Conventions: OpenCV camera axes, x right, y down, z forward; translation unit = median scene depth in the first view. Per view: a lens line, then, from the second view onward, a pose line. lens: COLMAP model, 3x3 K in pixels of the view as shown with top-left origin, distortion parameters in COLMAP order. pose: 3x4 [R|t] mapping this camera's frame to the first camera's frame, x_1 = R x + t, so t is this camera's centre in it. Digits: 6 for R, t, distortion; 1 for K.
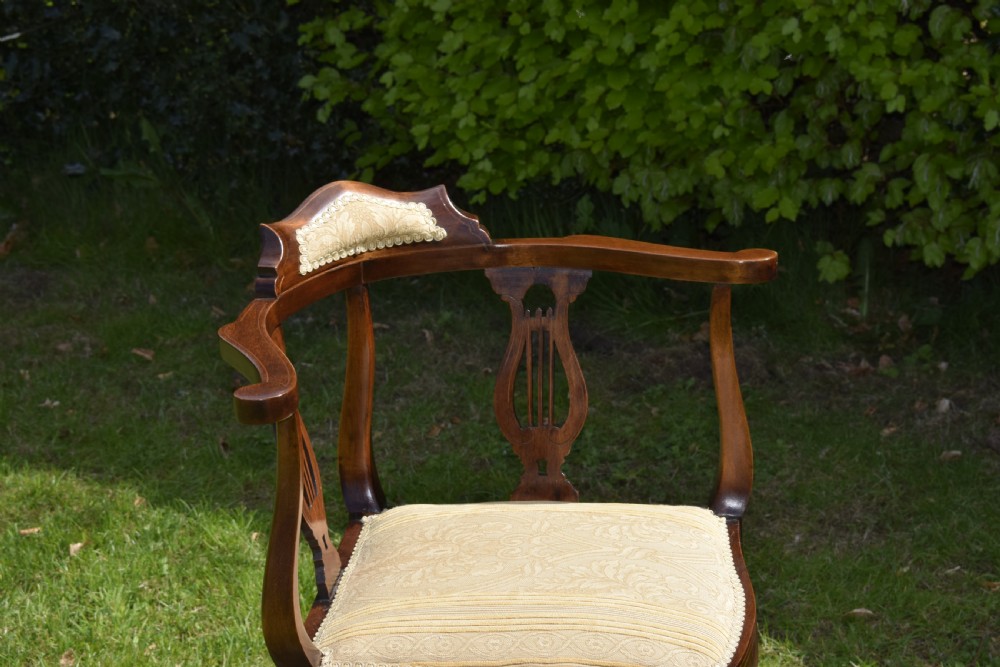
lens RADIAL K [[2275.5, 0, 500.0], [0, 2275.5, 333.5], [0, 0, 1]] dist [-0.006038, -0.167466]
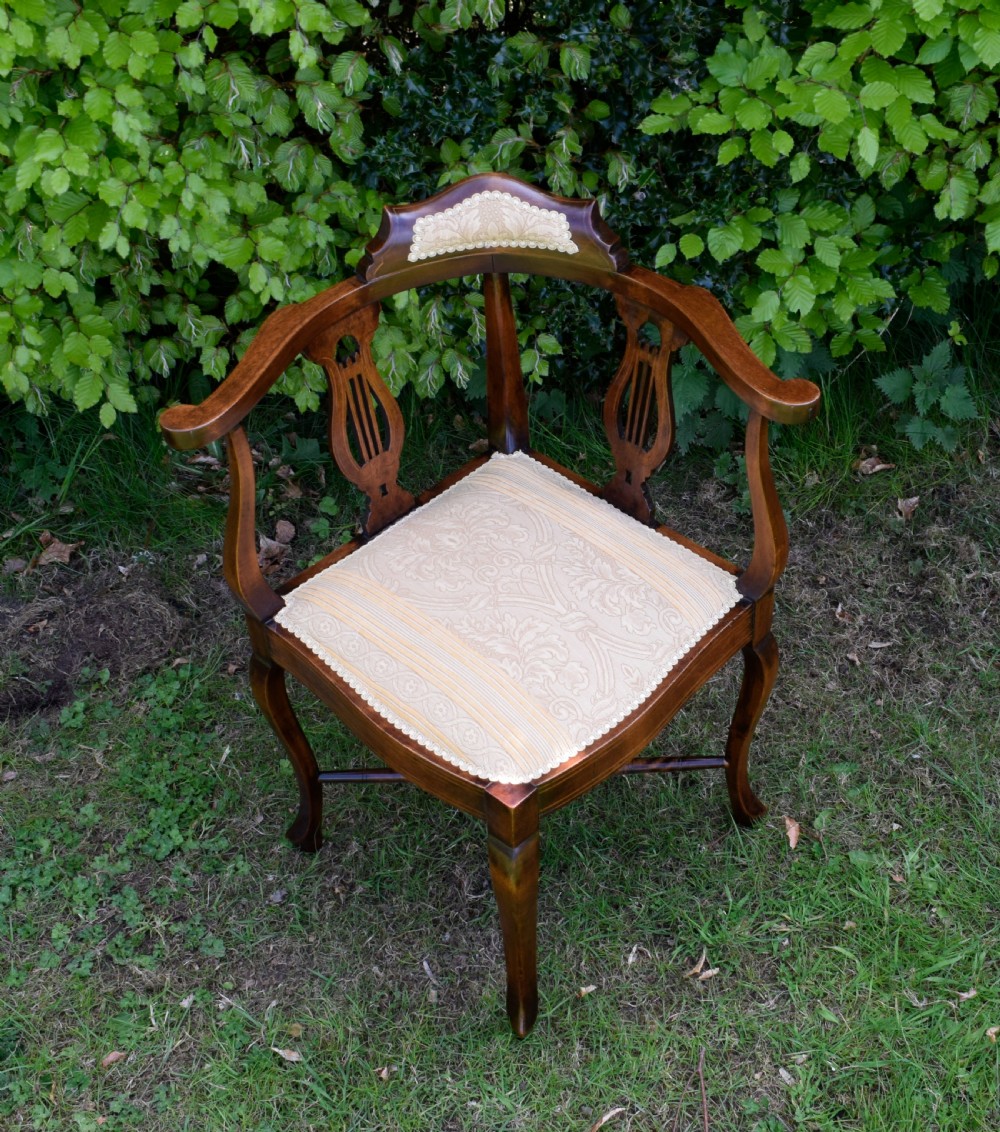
lens RADIAL K [[1636.9, 0, 580.4], [0, 1636.9, 570.9], [0, 0, 1]] dist [-0.025916, 0.013854]
pose [[0.796785, -0.396041, 0.456382, -0.029798], [0.170561, 0.871964, 0.458898, -0.236921], [-0.579692, -0.287802, 0.762317, 0.456639]]
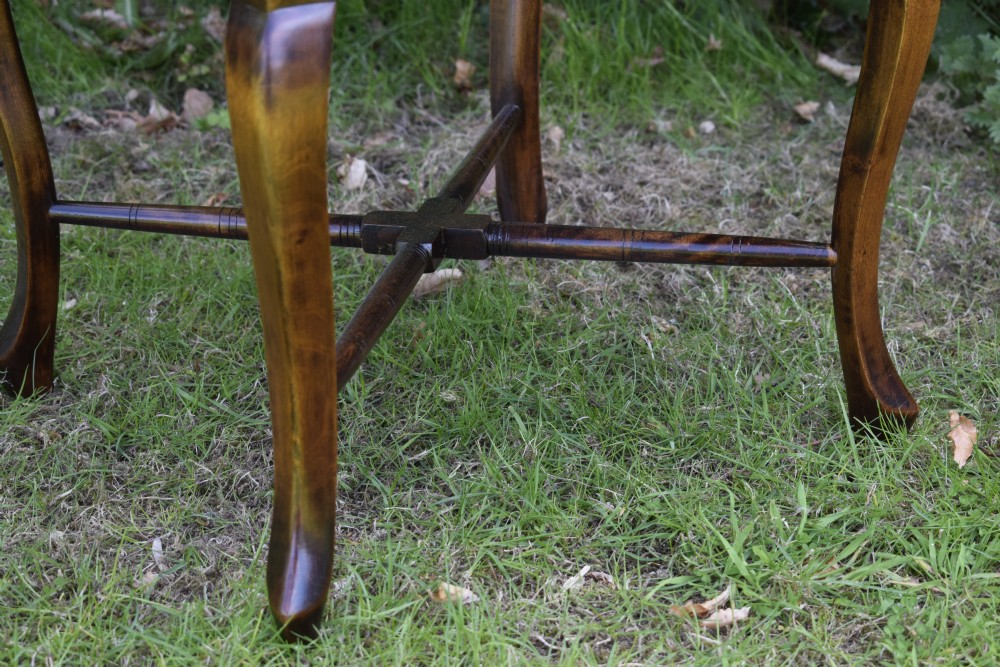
lens RADIAL K [[2275.5, 0, 500.0], [0, 2275.5, 333.5], [0, 0, 1]] dist [-0.006038, -0.167466]
pose [[0.916776, -0.141355, 0.373551, 0.033946], [0.103352, 0.987381, 0.119987, 0.009525], [-0.385798, -0.071394, 0.919817, 0.498463]]
